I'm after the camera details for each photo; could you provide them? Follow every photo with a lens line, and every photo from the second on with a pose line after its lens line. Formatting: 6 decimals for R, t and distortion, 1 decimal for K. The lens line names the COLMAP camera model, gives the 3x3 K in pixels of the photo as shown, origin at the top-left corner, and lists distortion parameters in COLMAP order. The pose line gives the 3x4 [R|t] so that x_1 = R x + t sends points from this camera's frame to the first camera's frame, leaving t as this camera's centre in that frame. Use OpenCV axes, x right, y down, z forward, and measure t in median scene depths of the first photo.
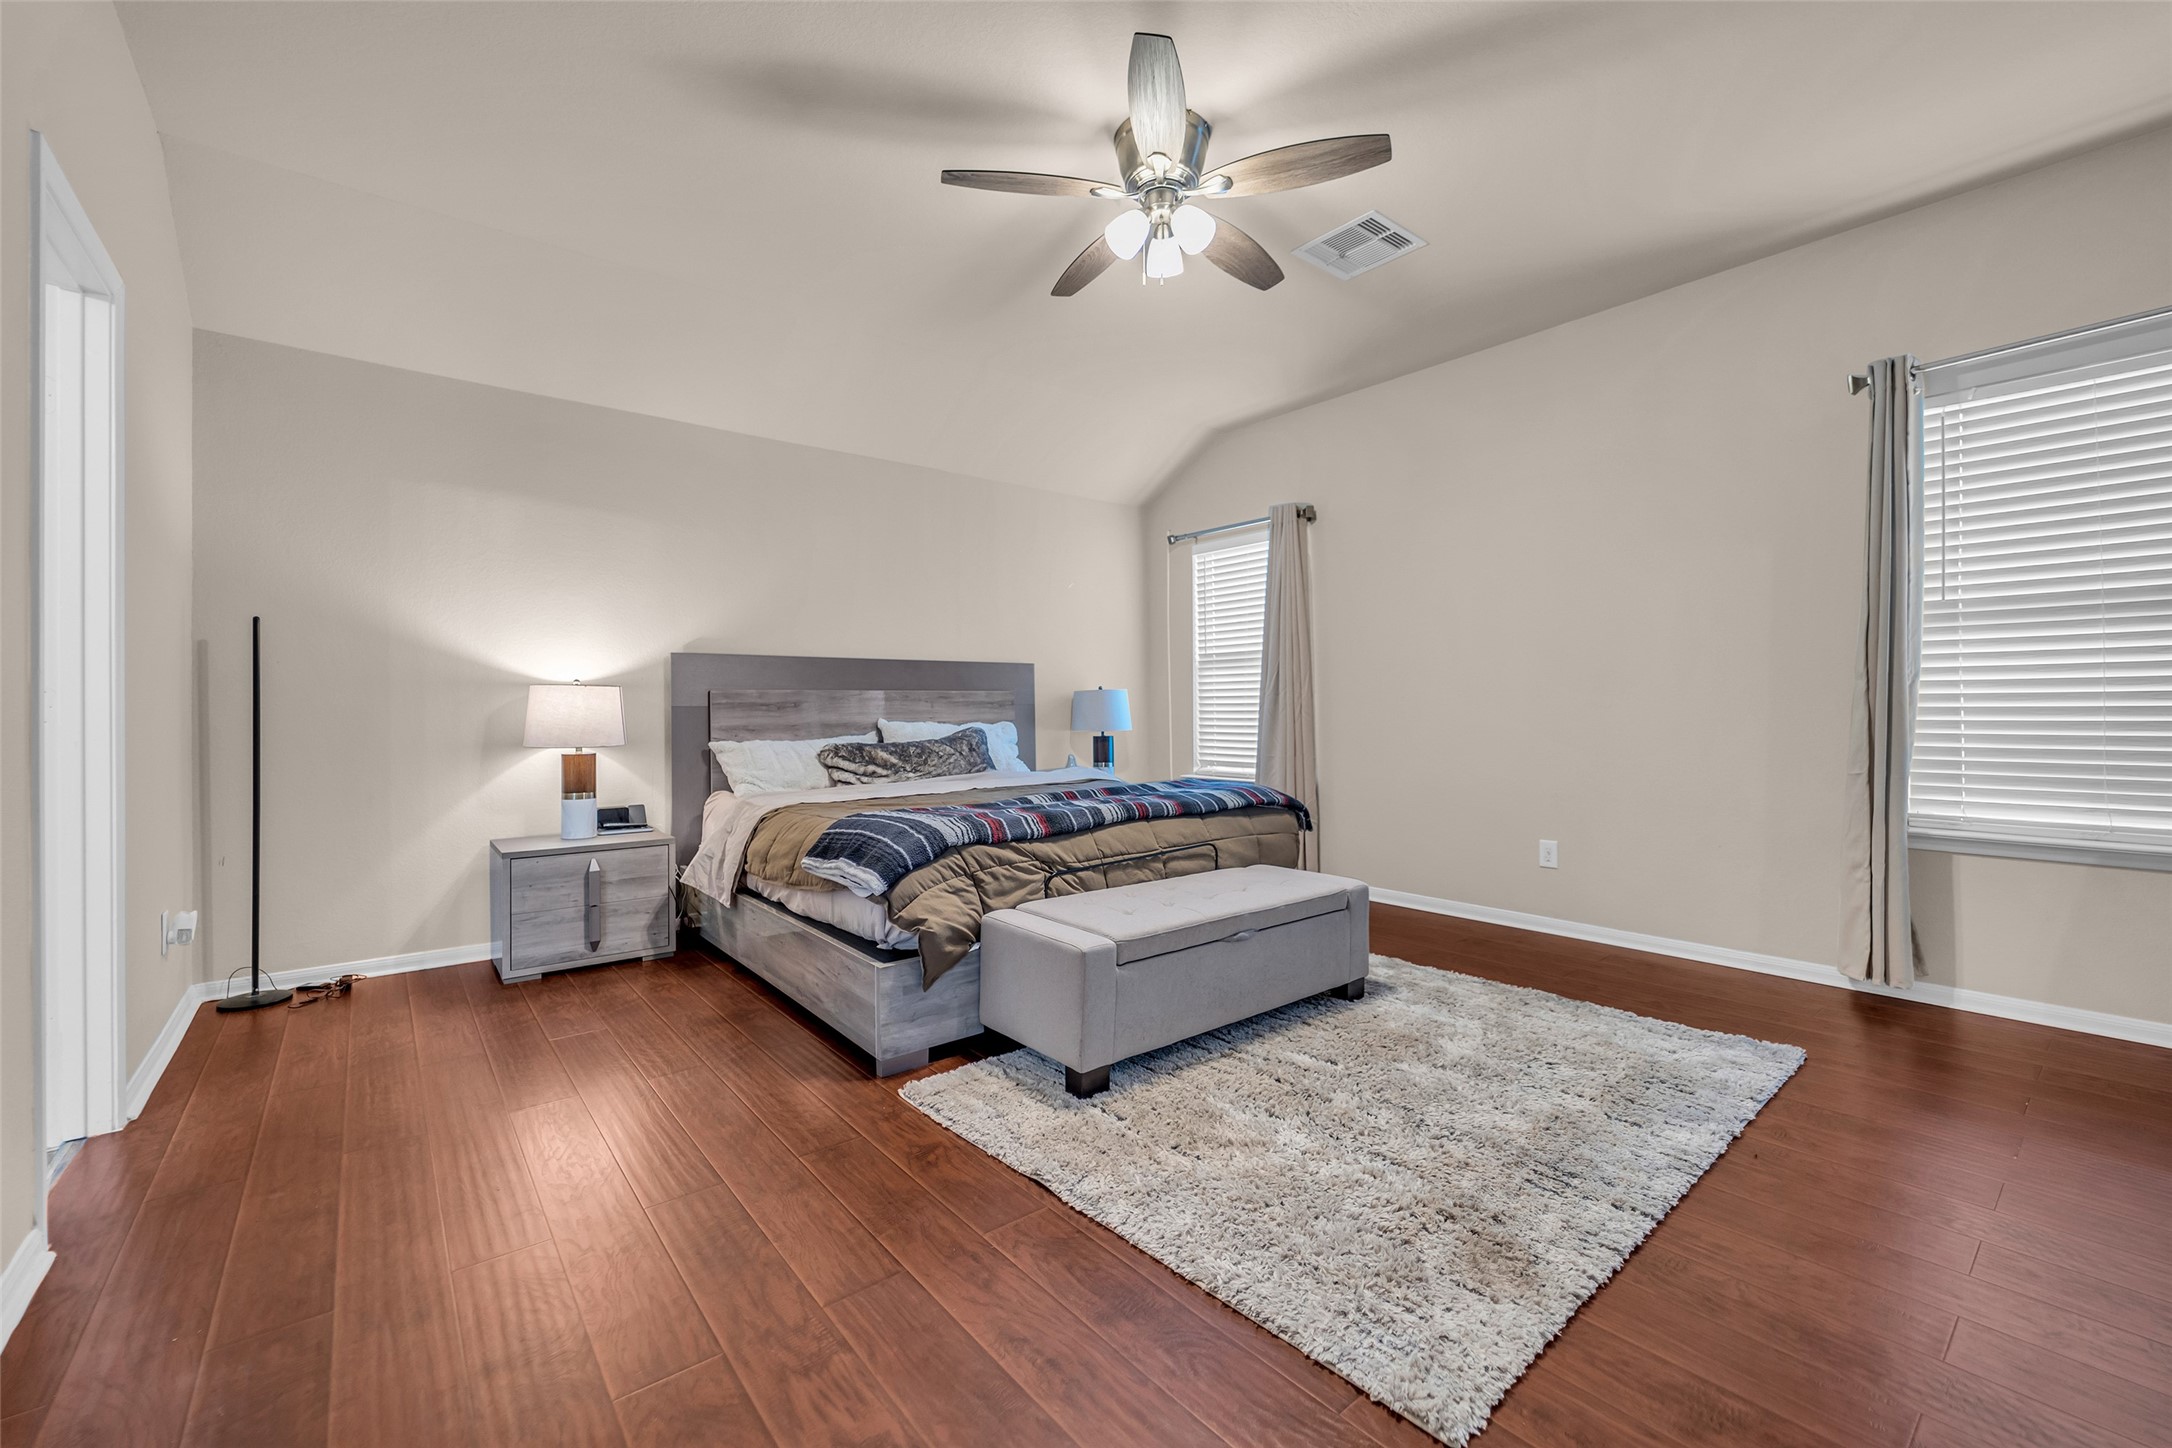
lens RADIAL K [[877.3, 0, 1062.6], [0, 877.3, 724.7], [0, 0, 1]] dist [-0.002346, -0.000586]
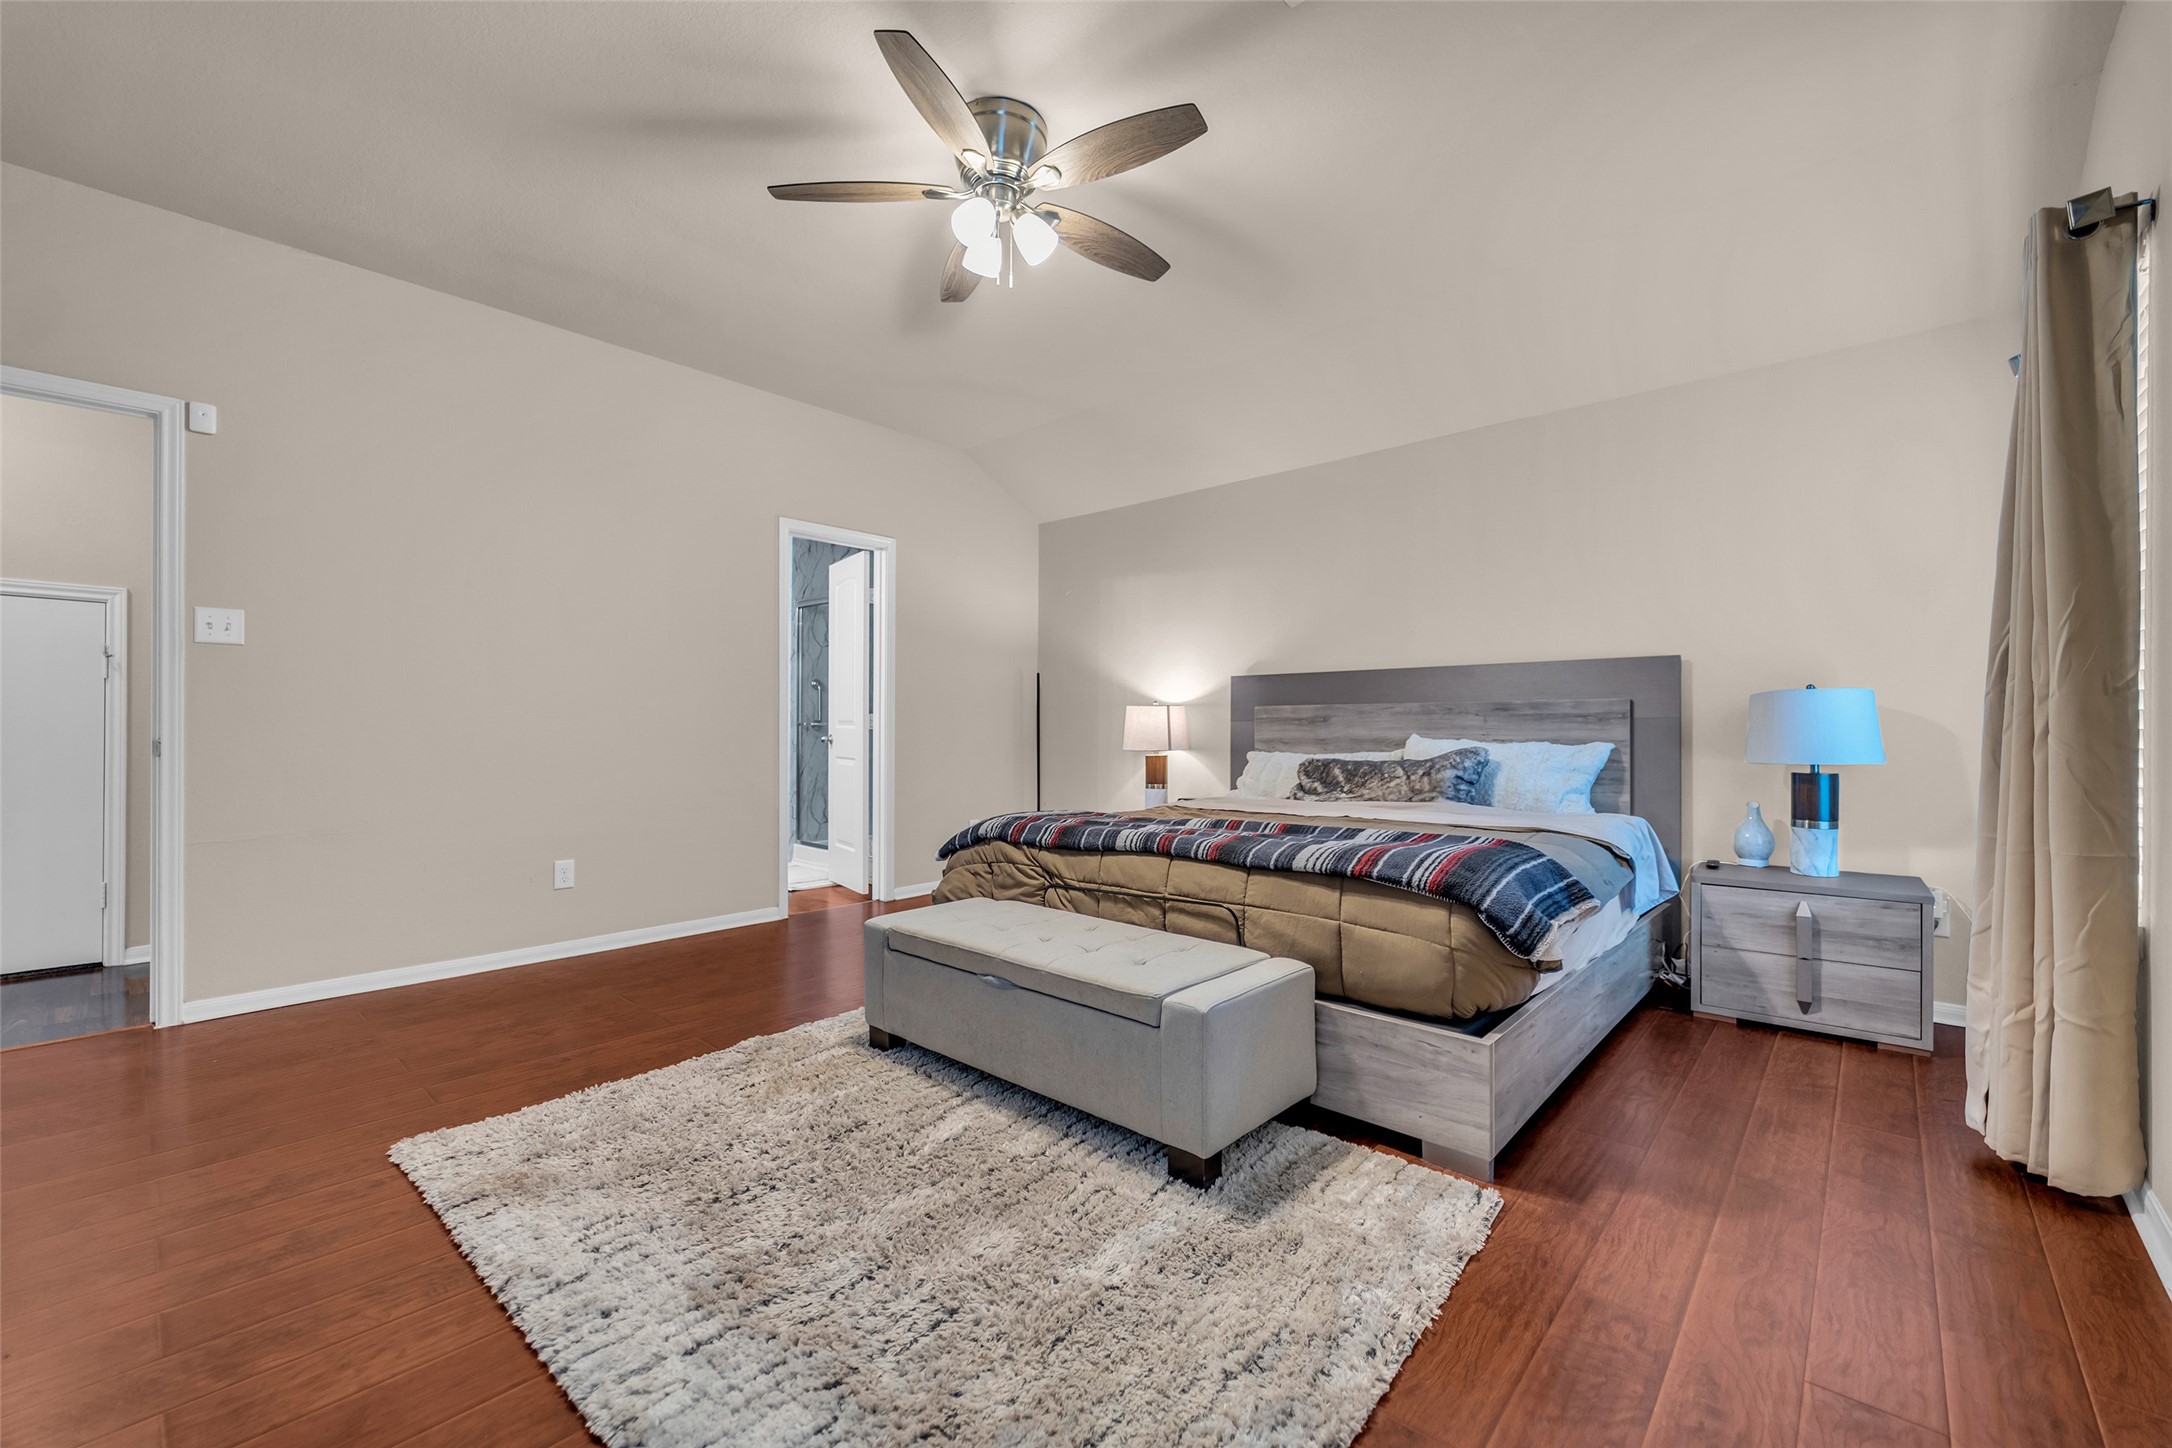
lens RADIAL K [[877.3, 0, 1063.3], [0, 877.3, 717.7], [0, 0, 1]] dist [-0.002346, -0.000586]
pose [[0.147110, -0.004849, -0.989108, 0.944114], [-0.016907, 0.999830, -0.007416, -0.017301], [0.988976, 0.017813, 0.147003, 0.803445]]
